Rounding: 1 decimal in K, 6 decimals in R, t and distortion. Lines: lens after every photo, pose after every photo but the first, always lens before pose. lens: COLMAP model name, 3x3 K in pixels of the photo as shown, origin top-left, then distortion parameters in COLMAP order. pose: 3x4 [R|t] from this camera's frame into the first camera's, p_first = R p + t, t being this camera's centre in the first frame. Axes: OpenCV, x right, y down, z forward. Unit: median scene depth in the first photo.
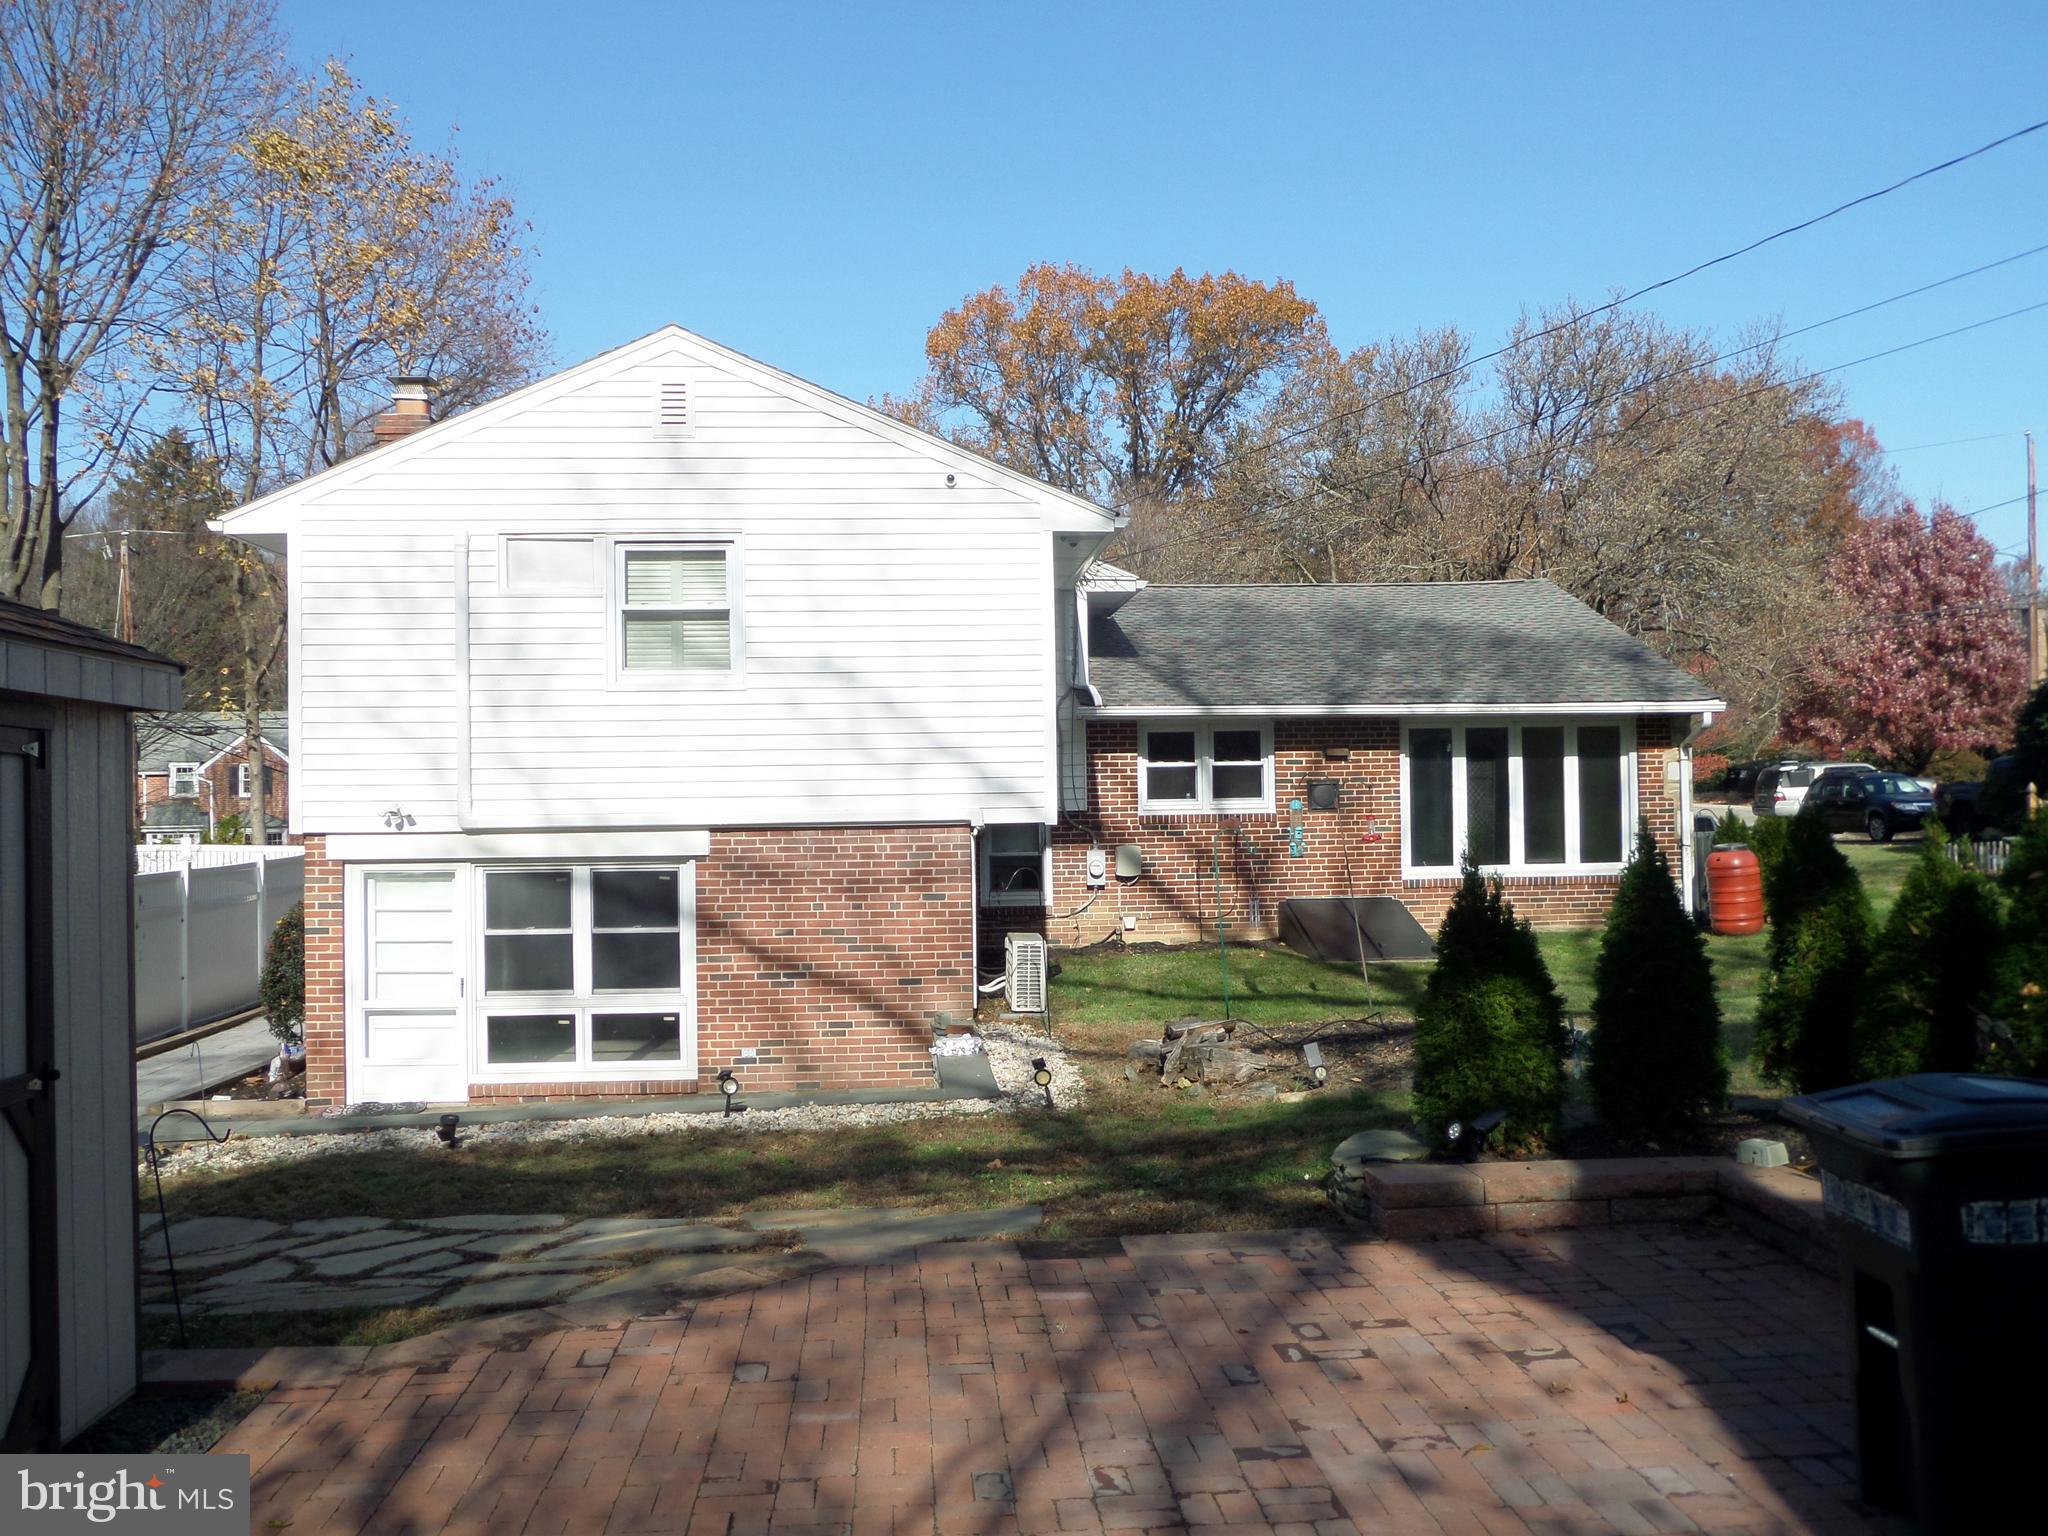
lens RADIAL K [[1707.6, 0, 1024.0], [0, 1707.6, 768.0], [0, 0, 1]] dist [-0.042749, -0.001336]
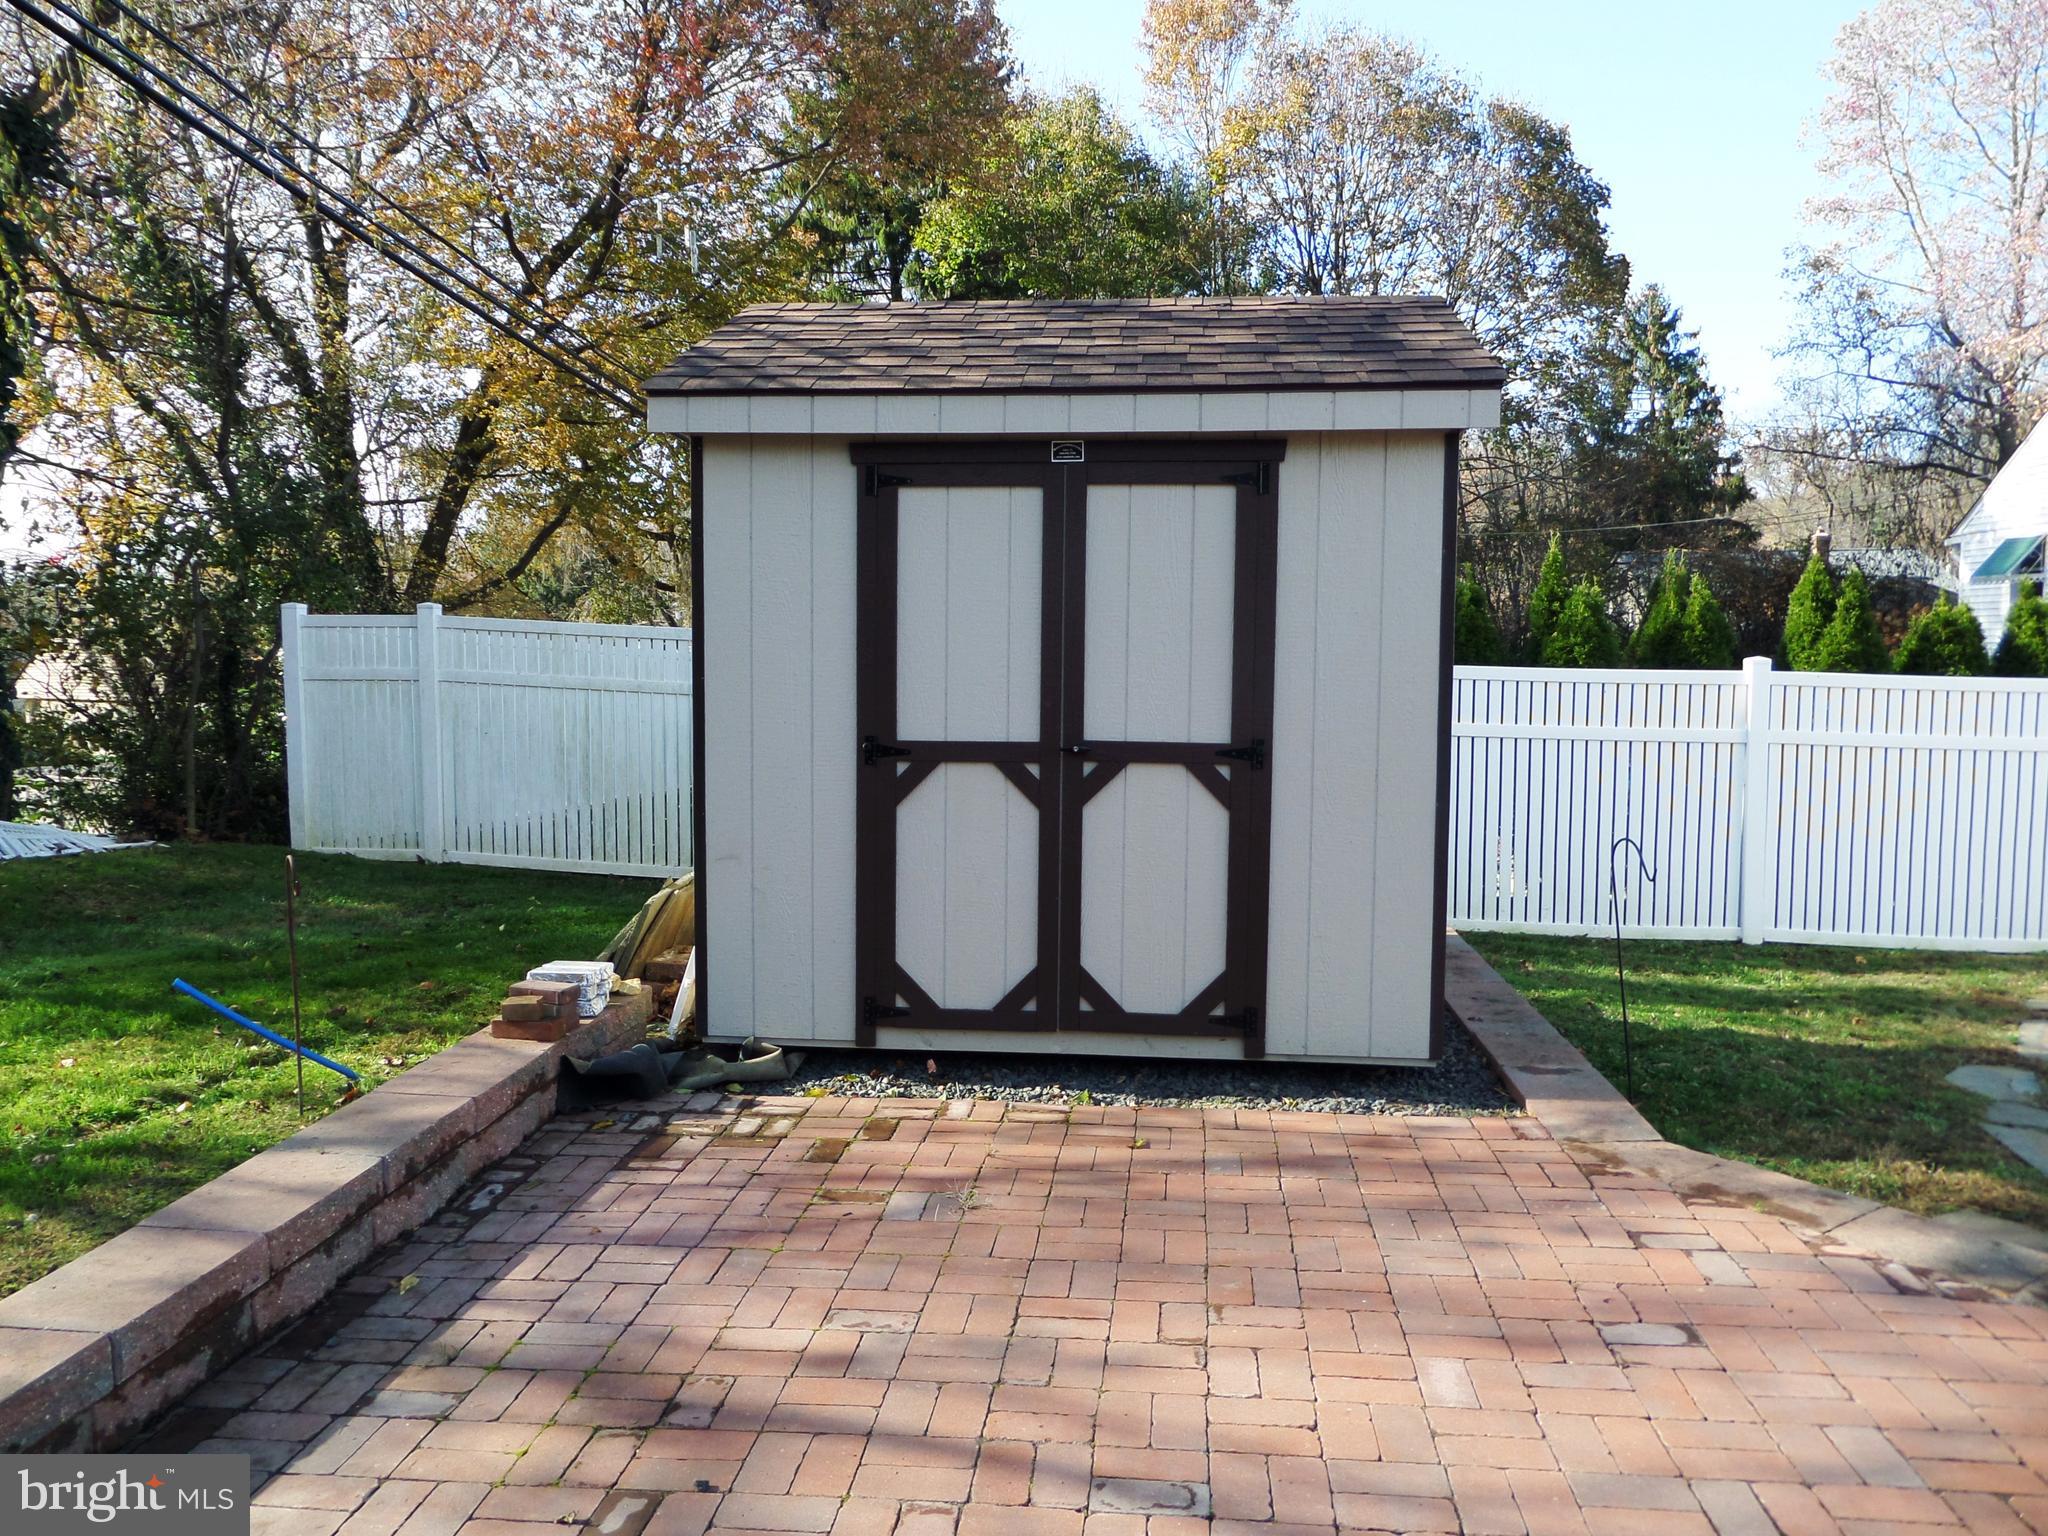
lens RADIAL K [[1507.2, 0, 1024.0], [0, 1507.2, 768.0], [0, 0, 1]] dist [0.003344, -0.029086]
pose [[-0.174890, 0.084466, -0.980958, 0.417251], [0.016766, 0.996424, 0.082808, 0.085624], [0.984445, -0.001965, -0.175681, 0.830139]]
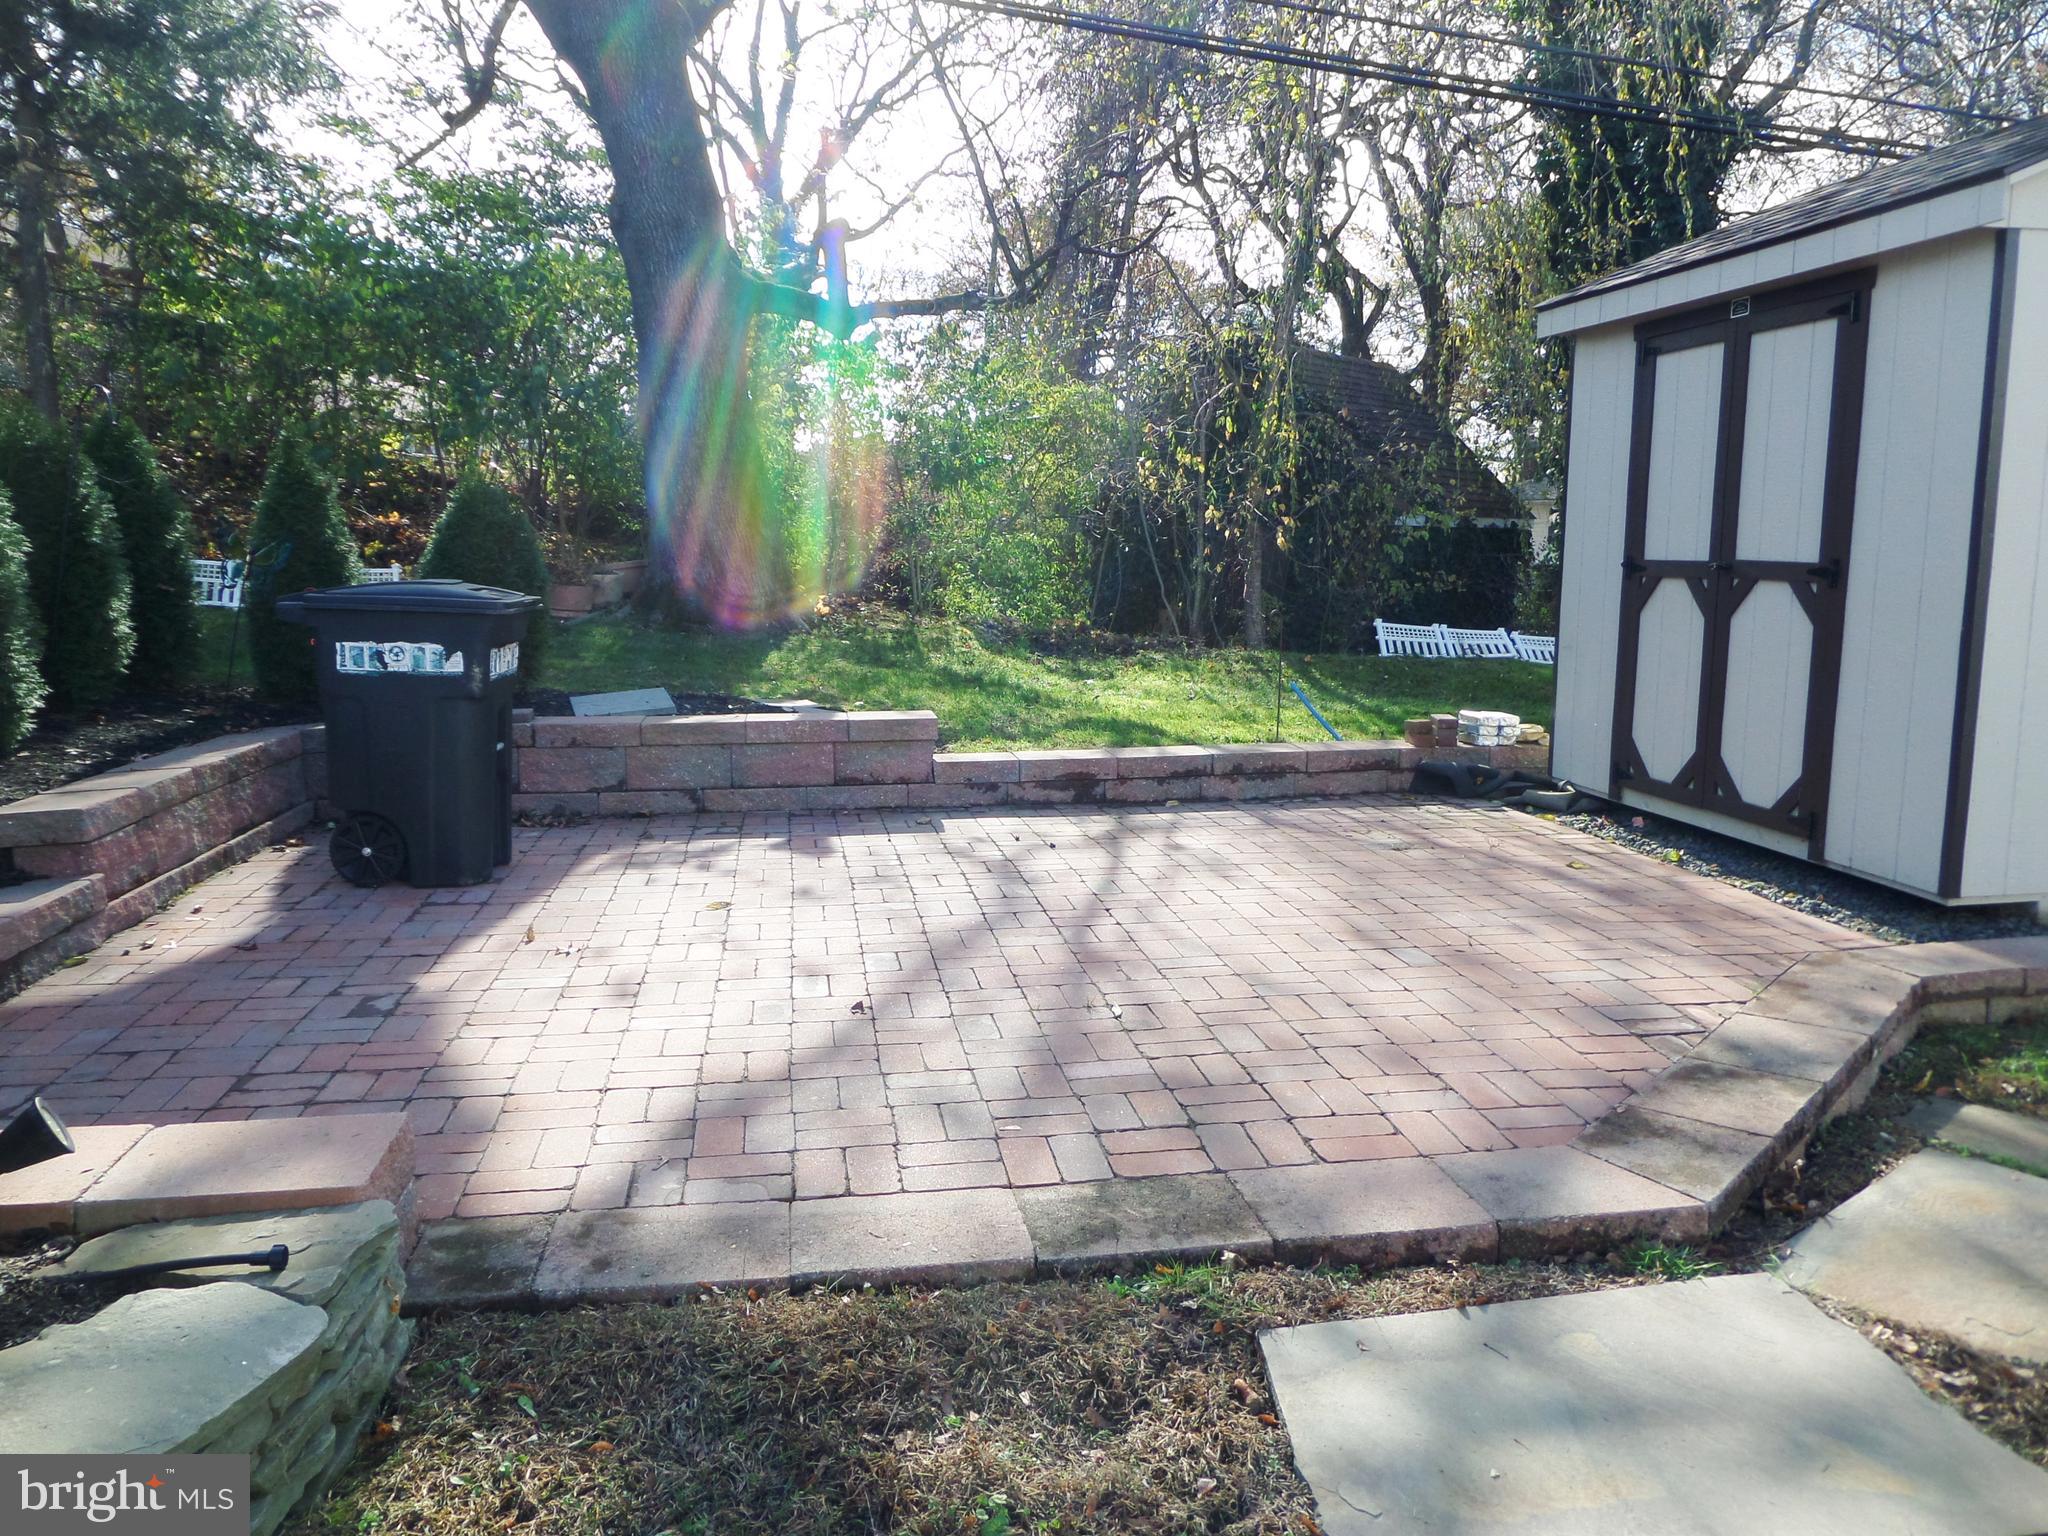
lens RADIAL K [[1507.2, 0, 1024.0], [0, 1507.2, 768.0], [0, 0, 1]] dist [0.003344, -0.029086]
pose [[-0.996531, 0.020932, -0.080546, 0.119396], [0.010467, 0.991691, 0.128213, 0.144711], [0.082560, 0.126925, -0.988470, 1.660538]]
